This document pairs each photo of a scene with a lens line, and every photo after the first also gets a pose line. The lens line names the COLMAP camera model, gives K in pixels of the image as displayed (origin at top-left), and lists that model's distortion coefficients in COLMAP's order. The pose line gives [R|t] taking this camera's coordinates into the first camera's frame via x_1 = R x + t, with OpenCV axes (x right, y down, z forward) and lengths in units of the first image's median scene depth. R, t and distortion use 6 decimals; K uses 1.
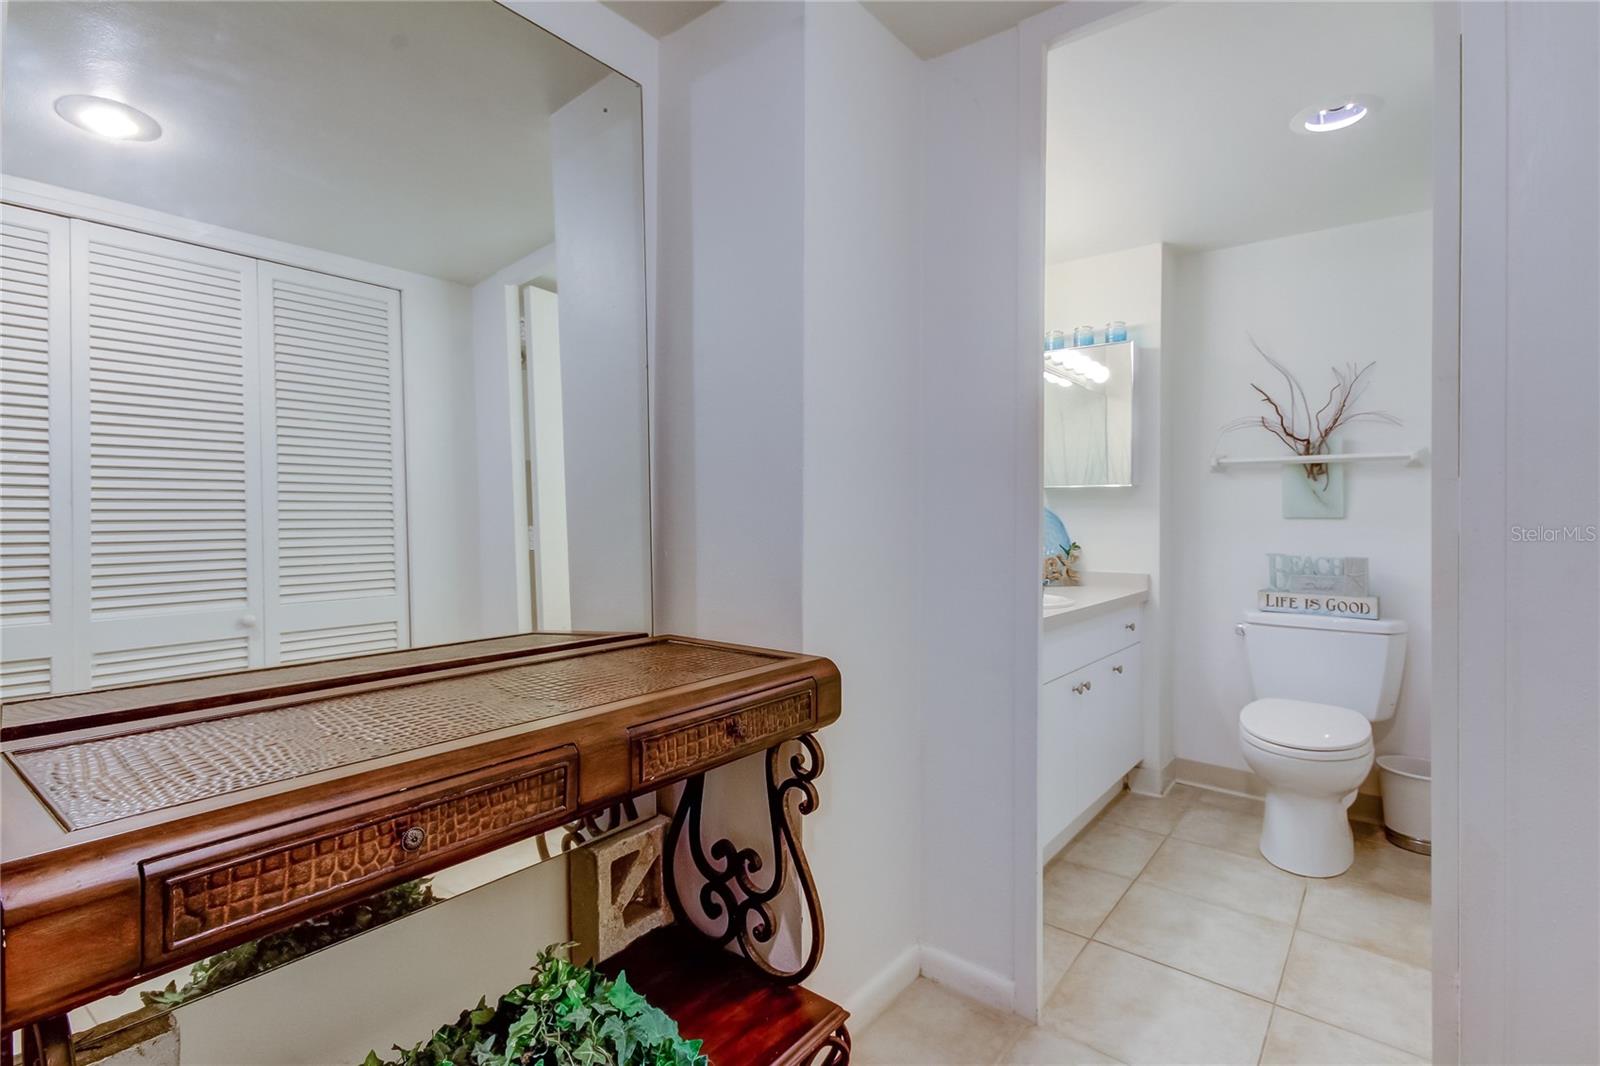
lens RADIAL K [[739.9, 0, 792.1], [0, 739.9, 522.3], [0, 0, 1]] dist [0.012350, -0.003420]
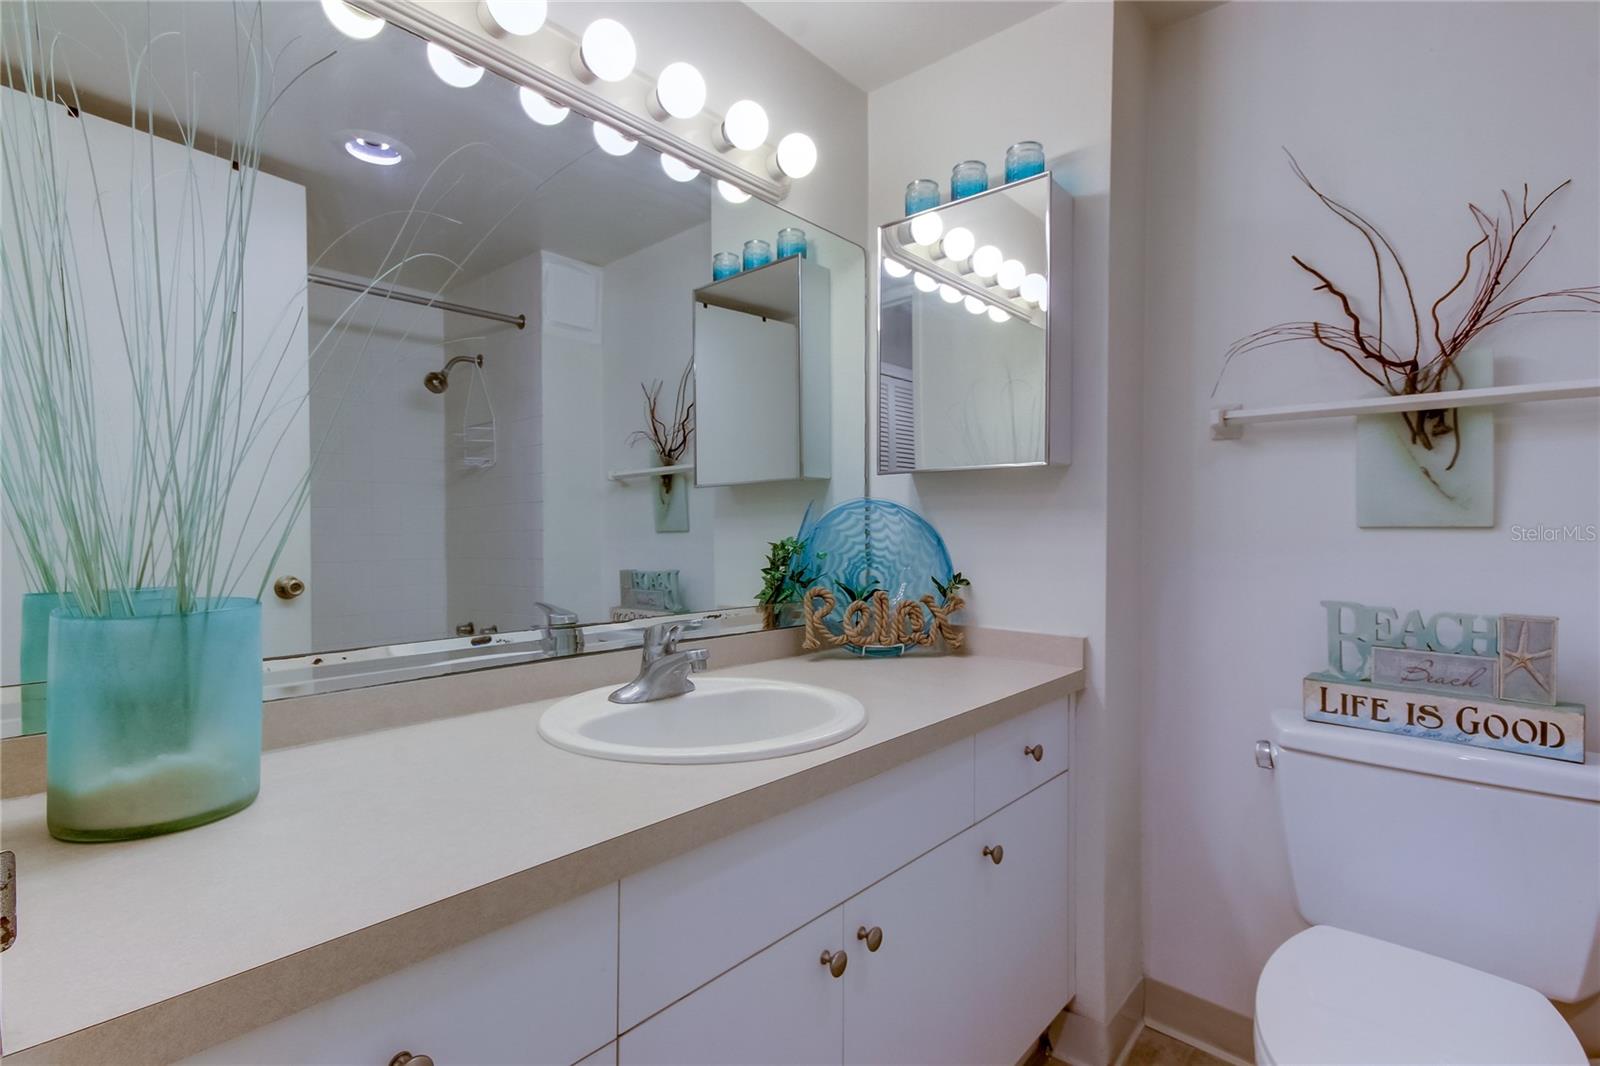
lens RADIAL K [[739.9, 0, 806.7], [0, 739.9, 541.6], [0, 0, 1]] dist [0.012350, -0.003420]
pose [[0.999185, -0.001573, -0.040343, 0.328515], [0.002037, 0.999932, 0.011448, -0.003042], [0.040322, -0.011521, 0.999120, 0.511893]]
